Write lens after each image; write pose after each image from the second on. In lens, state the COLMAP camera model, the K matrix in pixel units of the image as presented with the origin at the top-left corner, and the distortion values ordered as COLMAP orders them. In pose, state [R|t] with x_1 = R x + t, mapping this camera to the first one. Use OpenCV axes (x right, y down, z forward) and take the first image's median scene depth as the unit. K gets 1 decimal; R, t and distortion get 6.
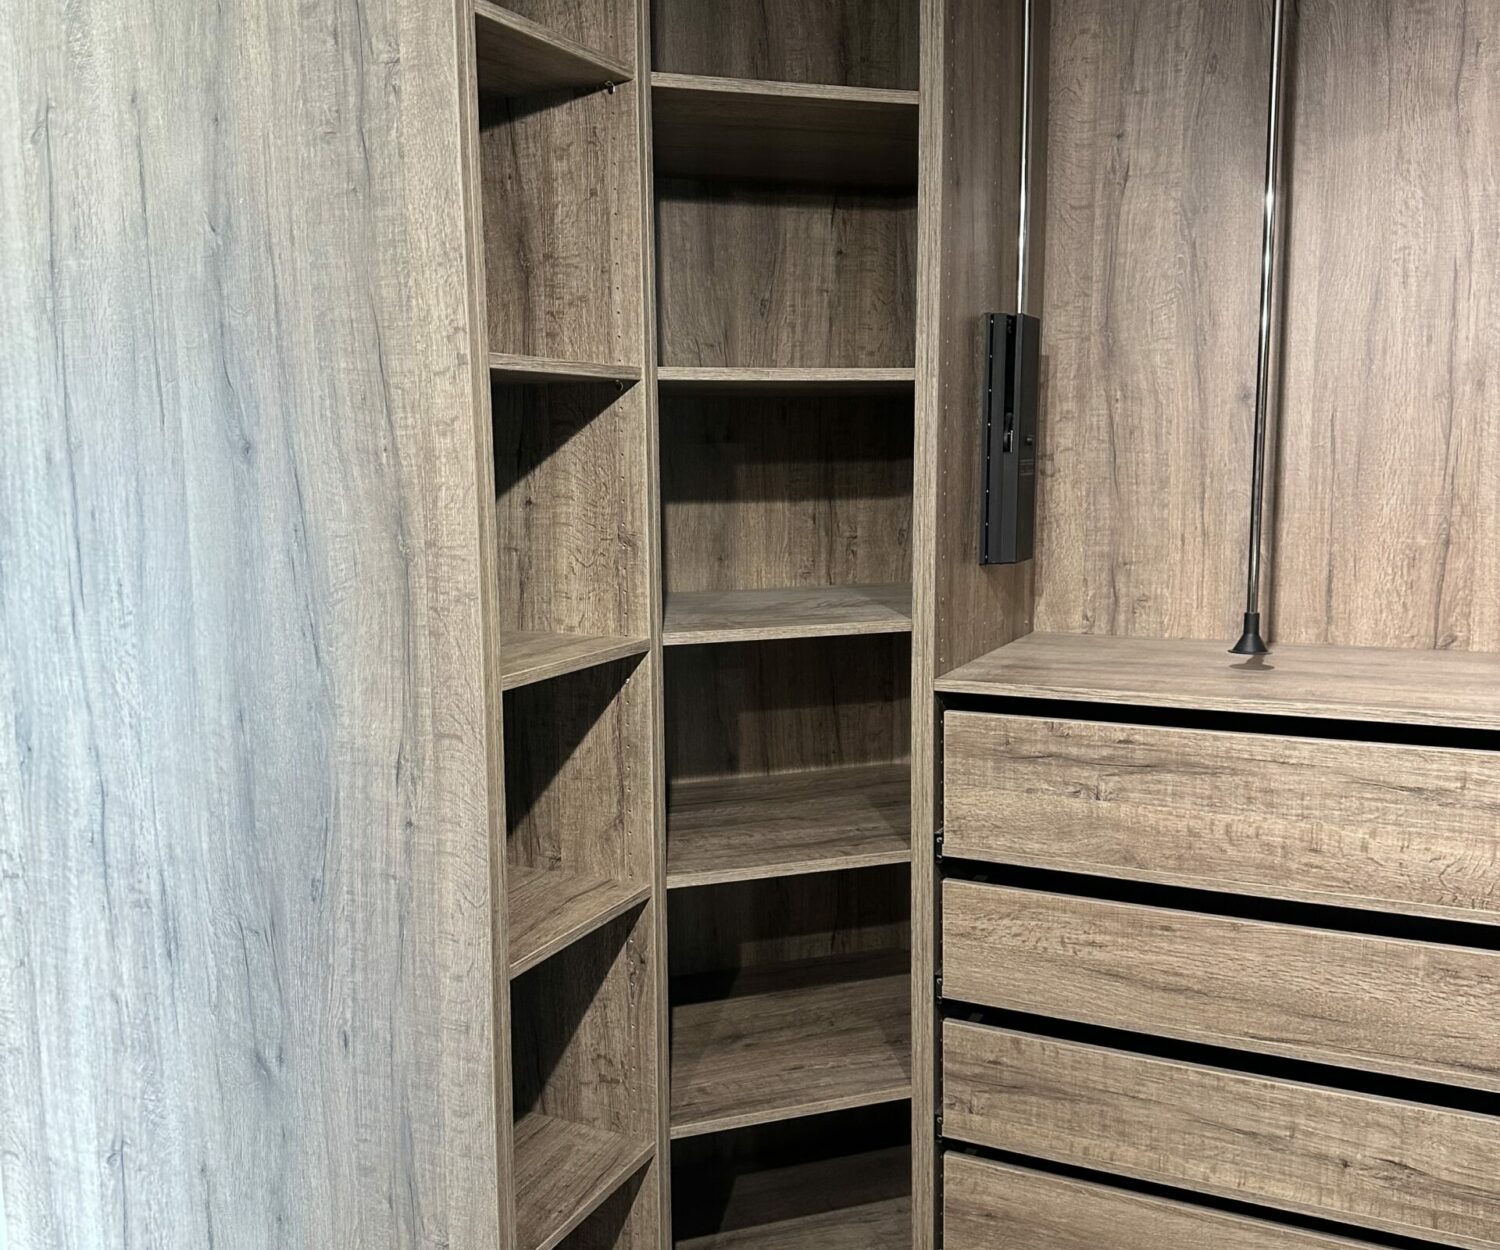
lens RADIAL K [[1414.1, 0, 749.7], [0, 1414.1, 640.9], [0, 0, 1]] dist [0.174081, -0.368103]
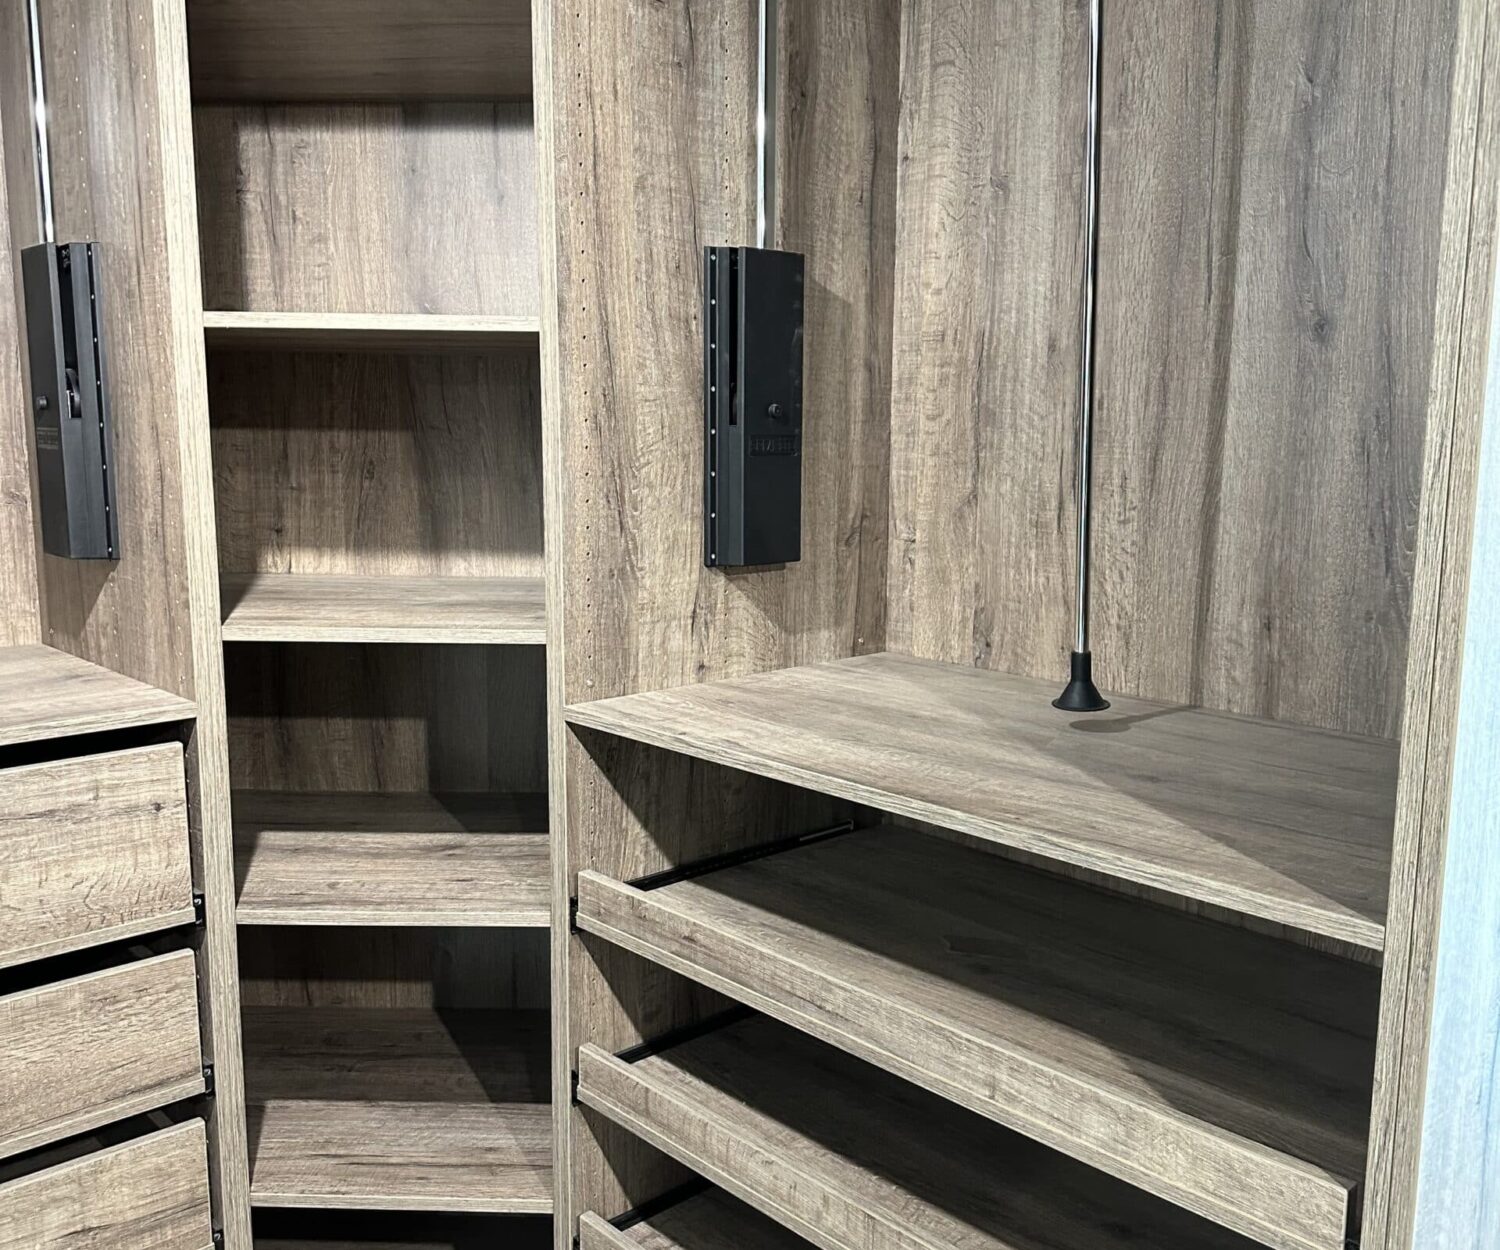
lens RADIAL K [[1404.0, 0, 770.1], [0, 1404.0, 636.2], [0, 0, 1]] dist [0.178429, -0.336293]
pose [[0.357440, -0.135551, 0.924047, -0.159016], [0.122643, 0.987656, 0.097441, -0.031505], [-0.925849, 0.078499, 0.369652, 0.239444]]
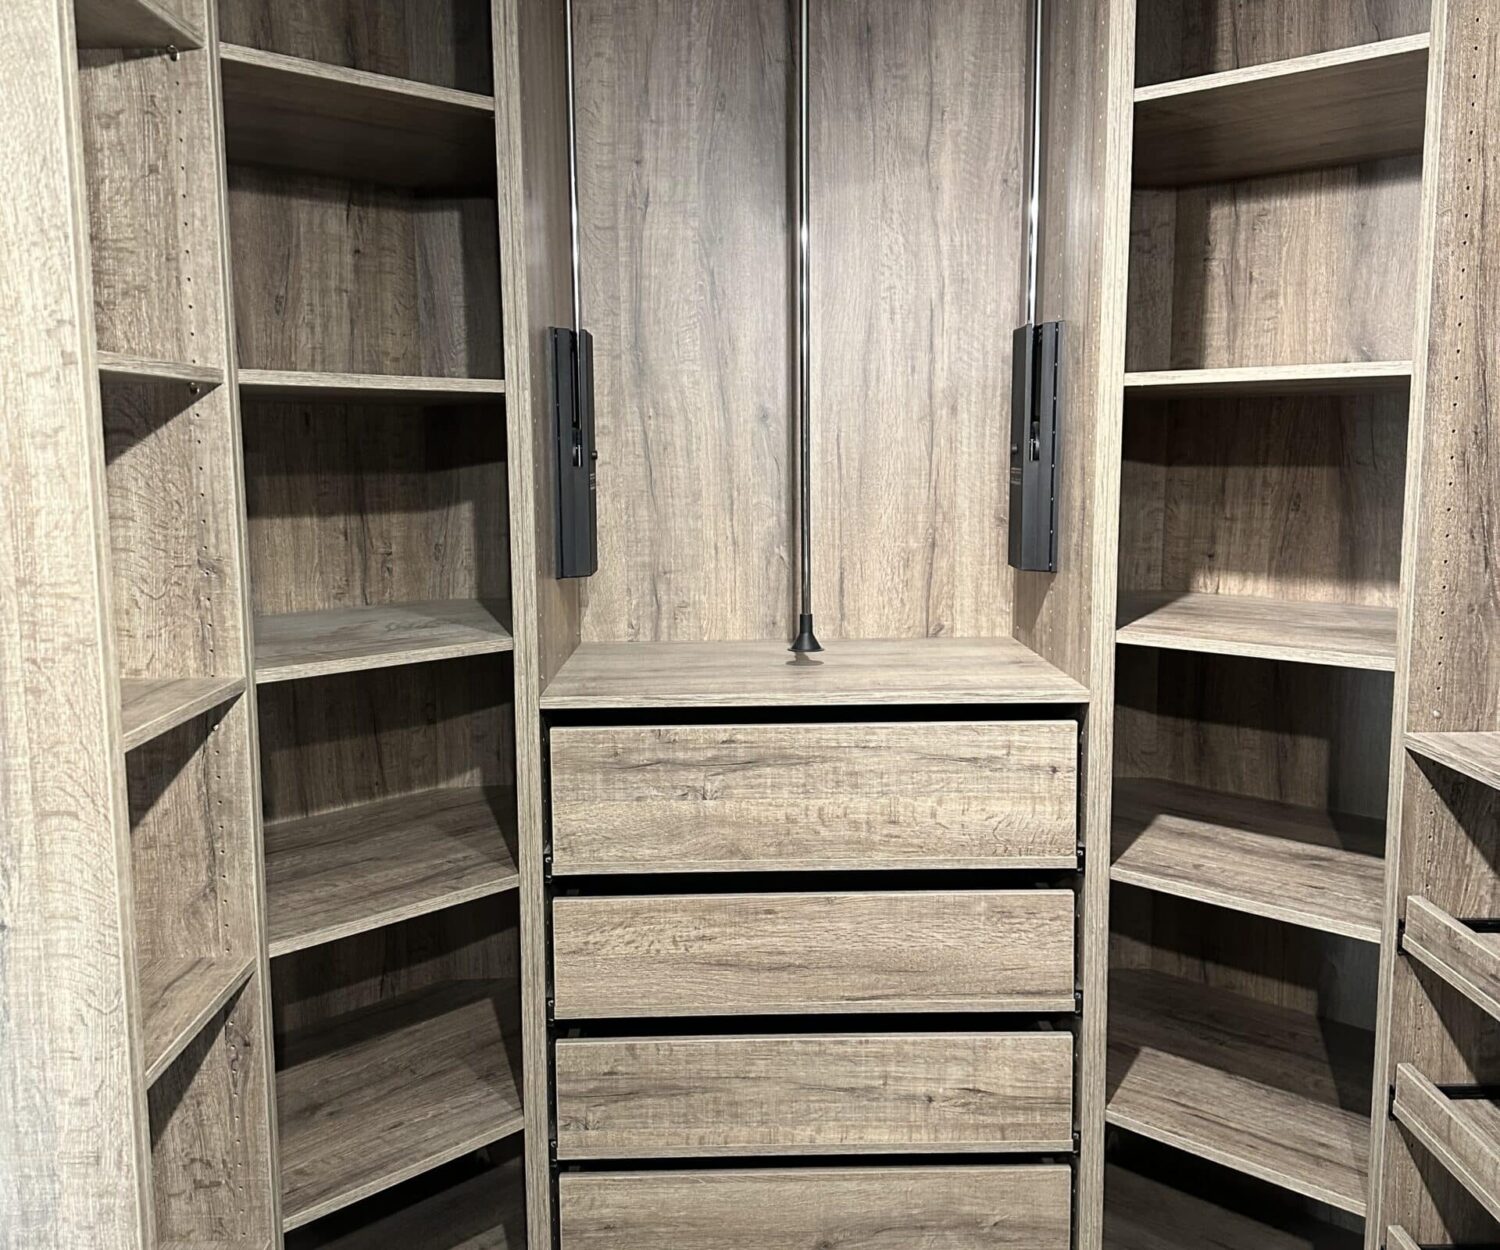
lens RADIAL K [[1404.0, 0, 770.1], [0, 1404.0, 636.2], [0, 0, 1]] dist [0.178429, -0.336293]
pose [[0.885623, -0.058076, 0.460760, -0.182540], [0.061078, 0.998098, 0.008407, -0.014120], [-0.460372, 0.020697, 0.887485, 0.059938]]
